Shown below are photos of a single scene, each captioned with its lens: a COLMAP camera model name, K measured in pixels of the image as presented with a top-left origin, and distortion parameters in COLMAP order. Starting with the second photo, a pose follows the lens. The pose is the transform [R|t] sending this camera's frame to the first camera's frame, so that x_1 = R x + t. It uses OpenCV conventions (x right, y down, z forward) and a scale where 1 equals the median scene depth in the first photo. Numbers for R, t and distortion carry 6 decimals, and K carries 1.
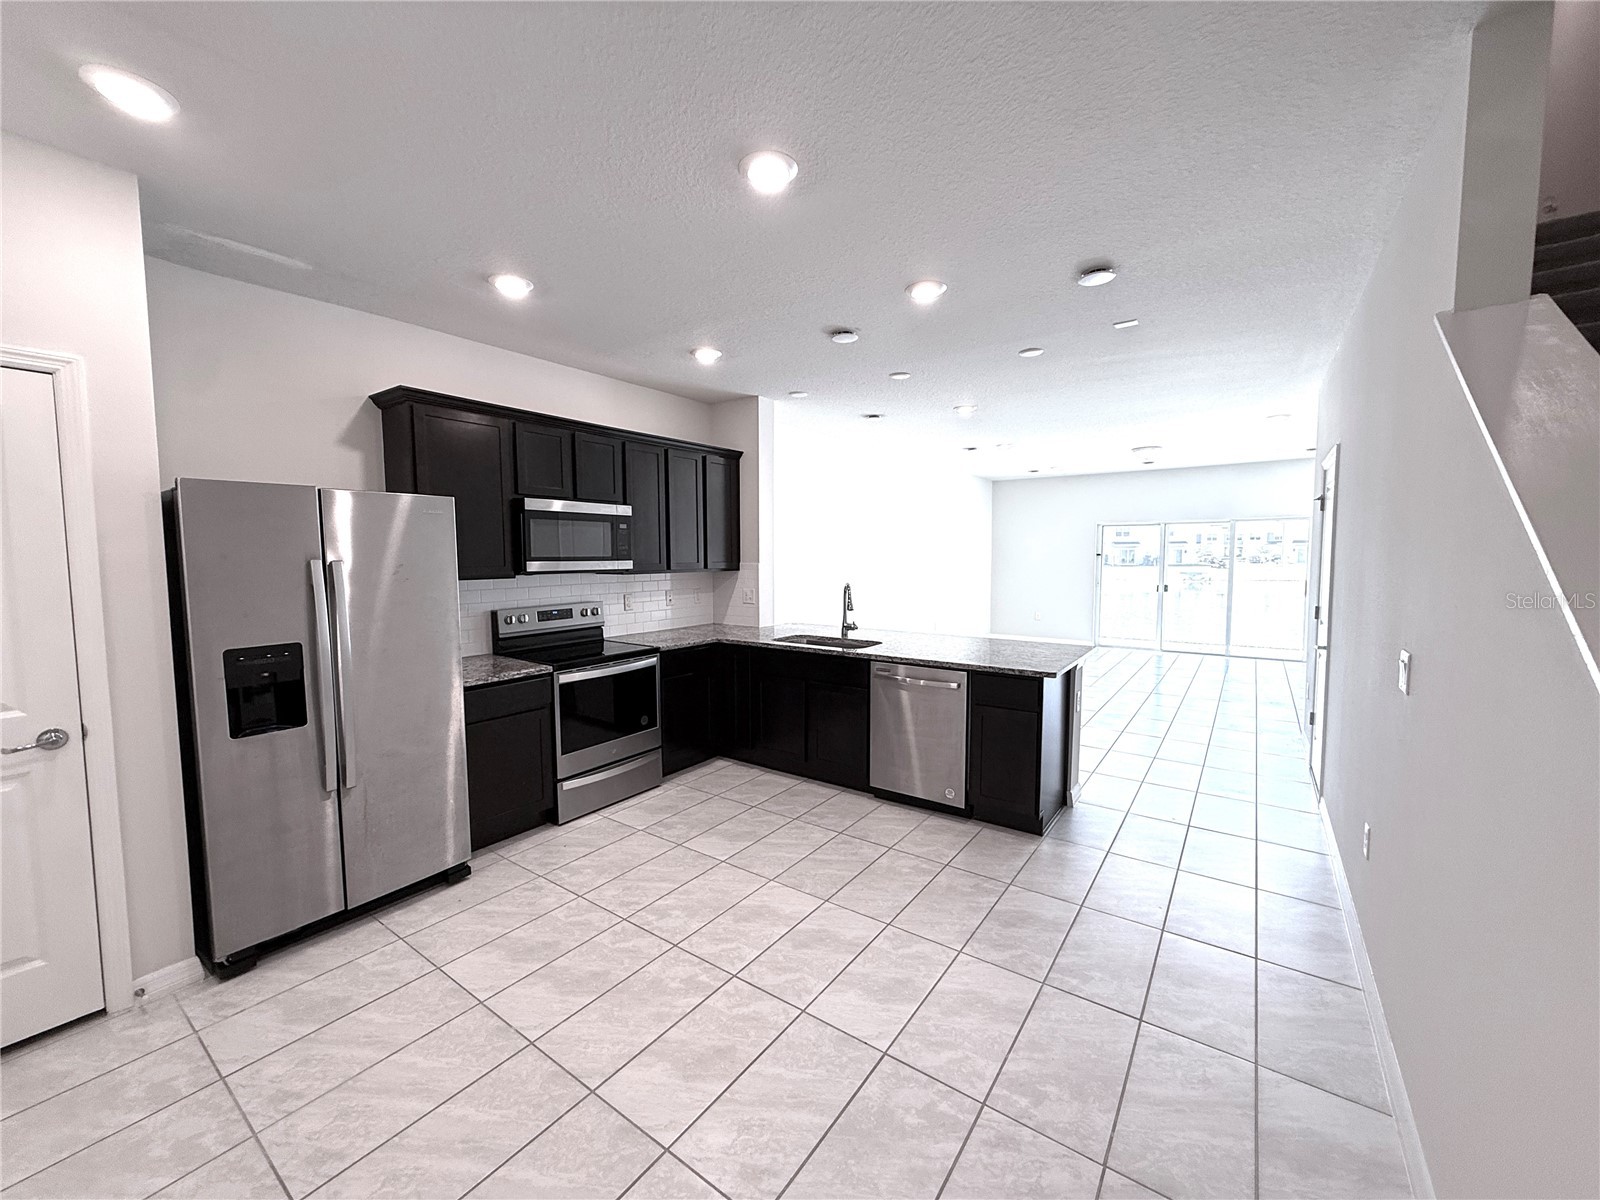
lens RADIAL K [[636.7, 0, 799.5], [0, 636.7, 602.8], [0, 0, 1]] dist [0.005263, -0.000305]
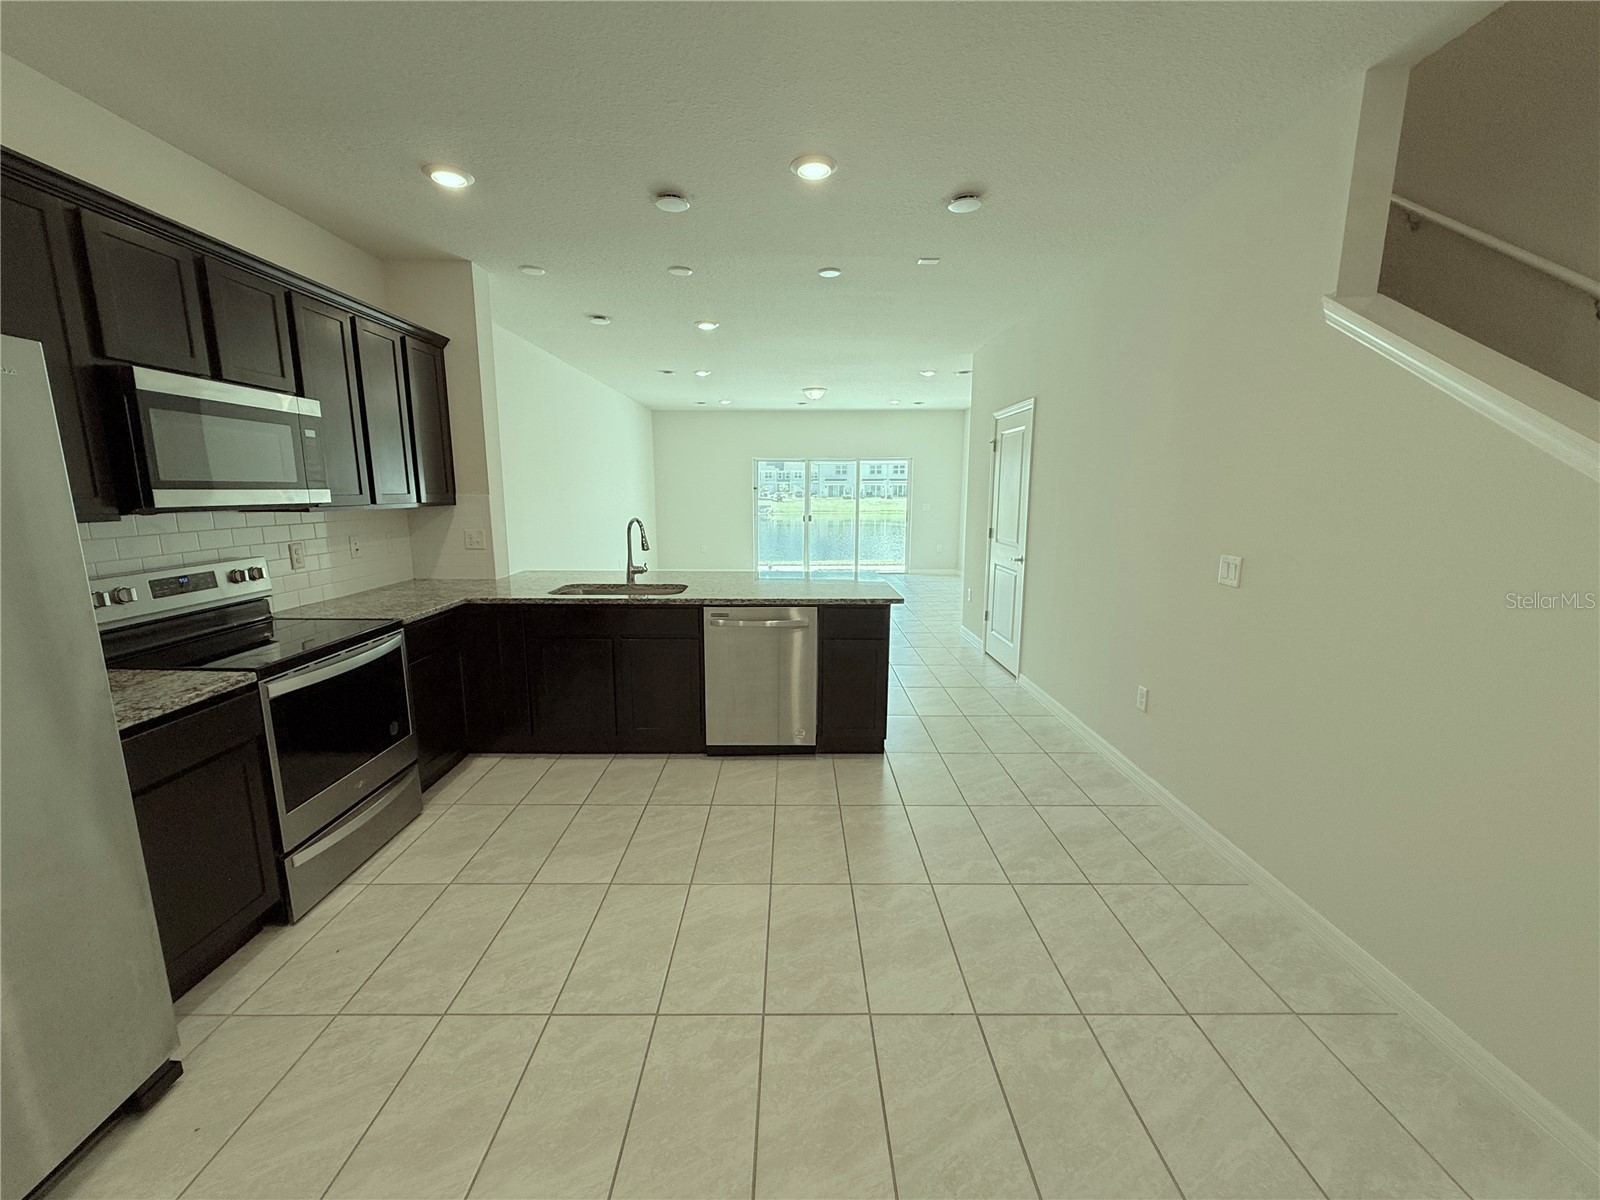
lens RADIAL K [[636.7, 0, 798.1], [0, 636.7, 596.9], [0, 0, 1]] dist [0.005263, -0.000305]
pose [[0.809293, -0.094927, 0.579684, -0.286634], [0.041310, 0.993610, 0.105036, -0.007555], [-0.585951, -0.061058, 0.808043, 0.219027]]
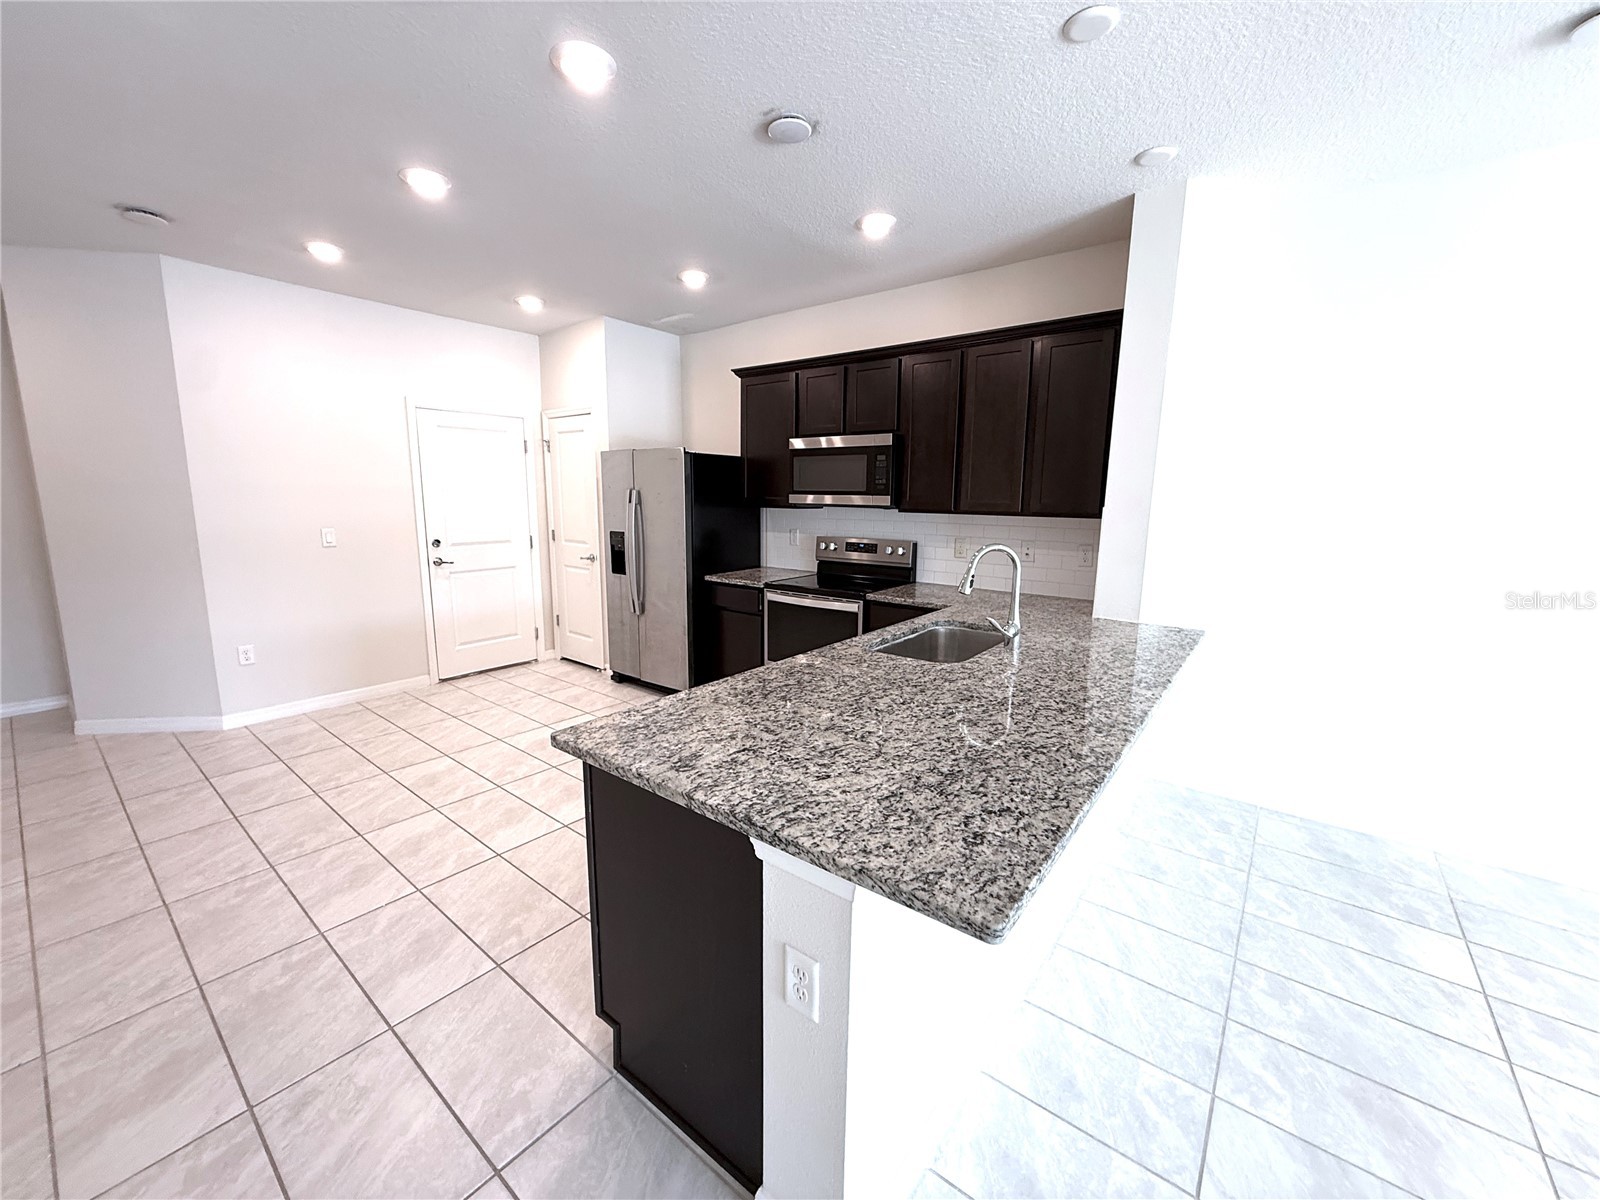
lens RADIAL K [[636.7, 0, 787.9], [0, 636.7, 598.9], [0, 0, 1]] dist [0.005263, -0.000305]
pose [[-0.062480, 0.165237, -0.984273, 0.702756], [-0.088479, 0.981400, 0.170371, -0.069694], [0.994116, 0.097733, -0.046698, 0.993574]]
